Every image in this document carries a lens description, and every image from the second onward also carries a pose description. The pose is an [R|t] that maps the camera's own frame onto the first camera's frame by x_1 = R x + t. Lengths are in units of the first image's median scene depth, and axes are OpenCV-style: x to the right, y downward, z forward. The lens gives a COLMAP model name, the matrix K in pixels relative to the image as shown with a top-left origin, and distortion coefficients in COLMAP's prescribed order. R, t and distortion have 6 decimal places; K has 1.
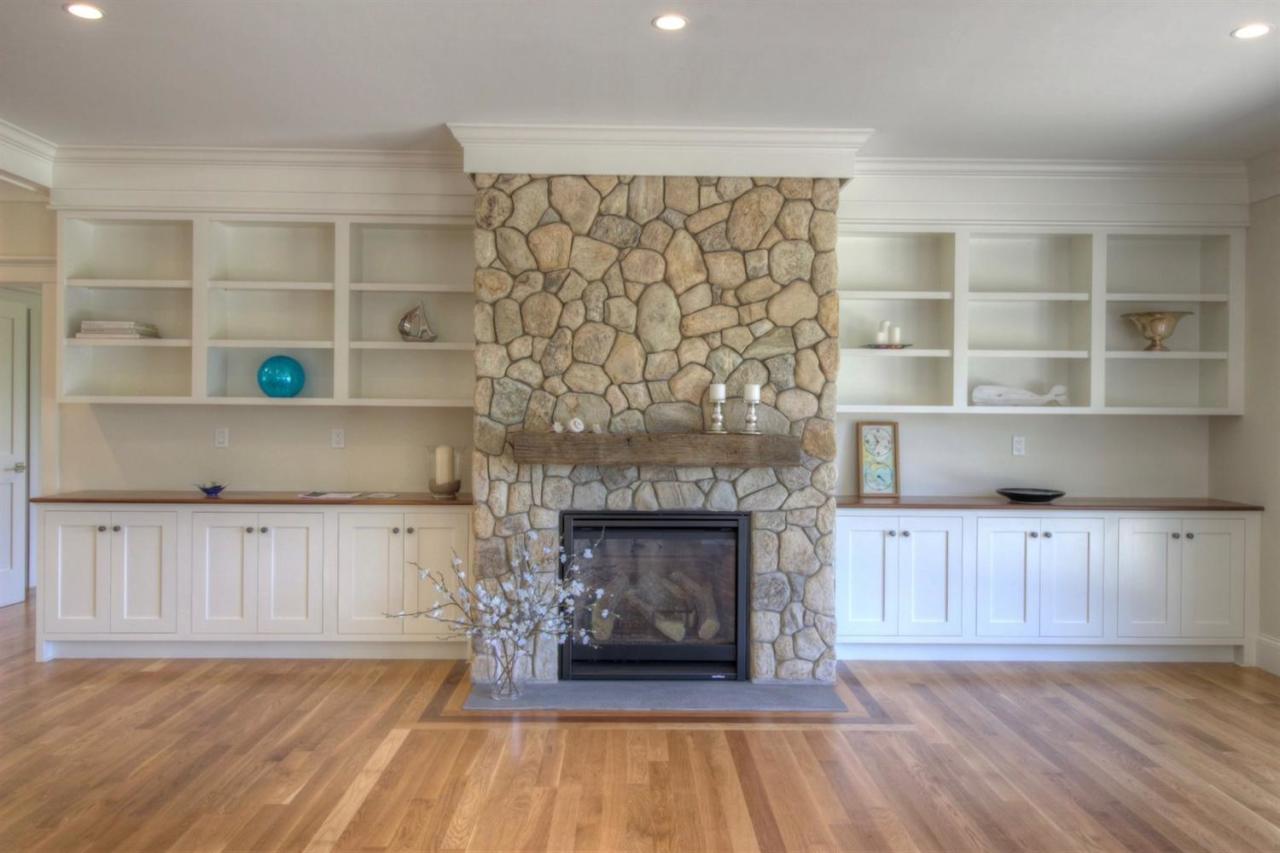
lens RADIAL K [[933.3, 0, 640.0], [0, 933.3, 426.5], [0, 0, 1]] dist [0.011220, 0.001814]
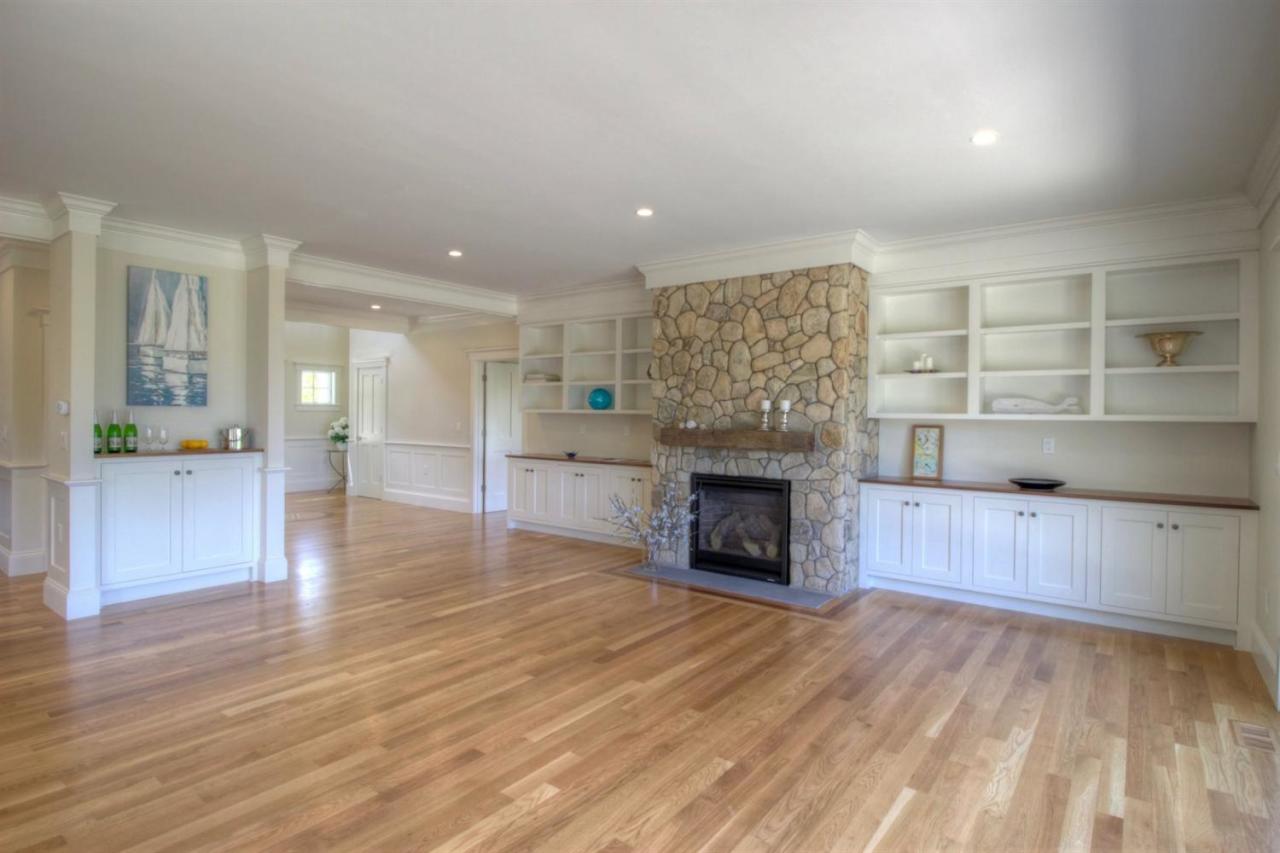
lens RADIAL K [[659.1, 0, 640.0], [0, 659.1, 426.5], [0, 0, 1]] dist [0.000034, -0.000032]
pose [[0.786230, 0.011598, -0.617825, 0.614107], [-0.015945, 0.999872, -0.001521, 0.006020], [0.617728, 0.011048, 0.786314, -0.044386]]
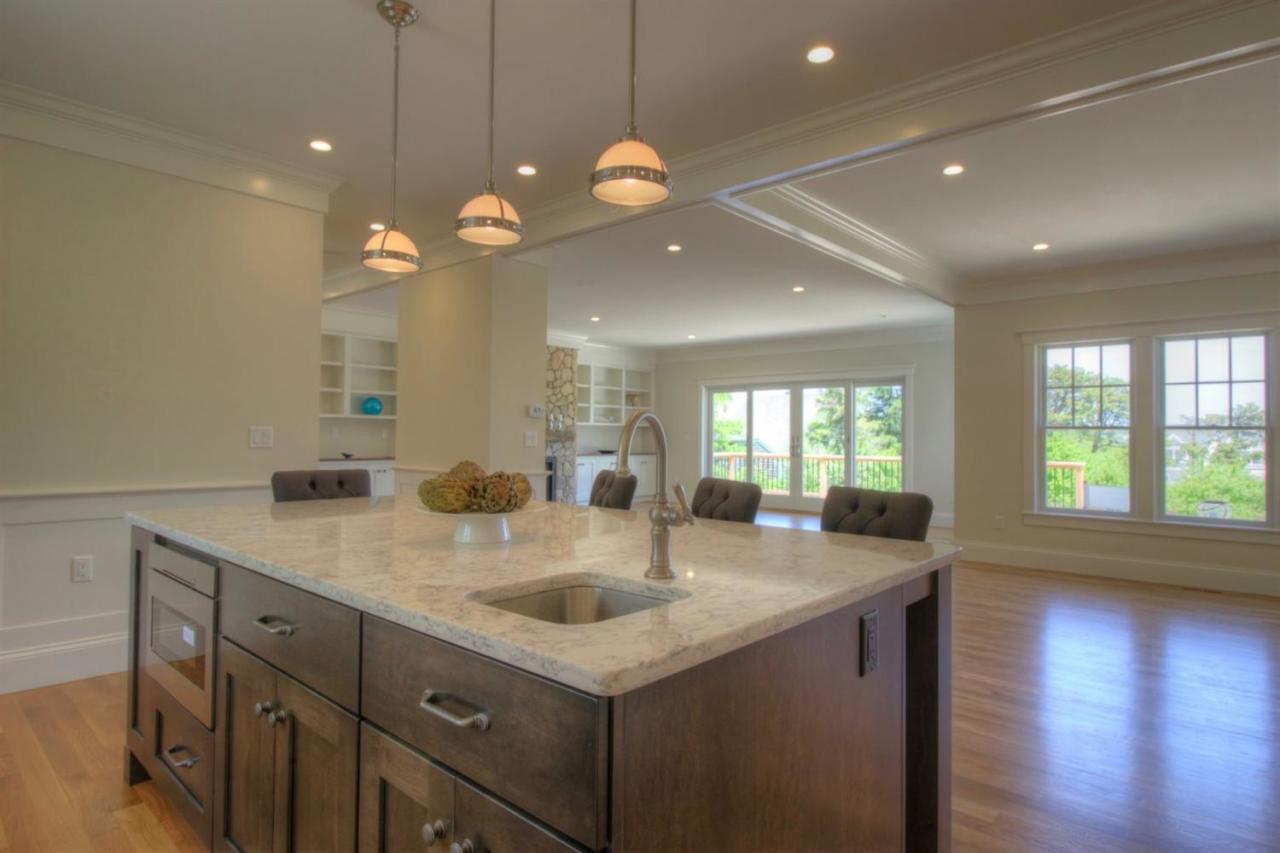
lens RADIAL K [[691.3, 0, 640.0], [0, 691.3, 426.5], [0, 0, 1]] dist [-0.001428, -0.000033]
pose [[0.683134, 0.009185, 0.730235, -1.329937], [0.005556, 0.999827, -0.017773, 0.035009], [-0.730272, 0.016199, 0.682965, -0.725626]]
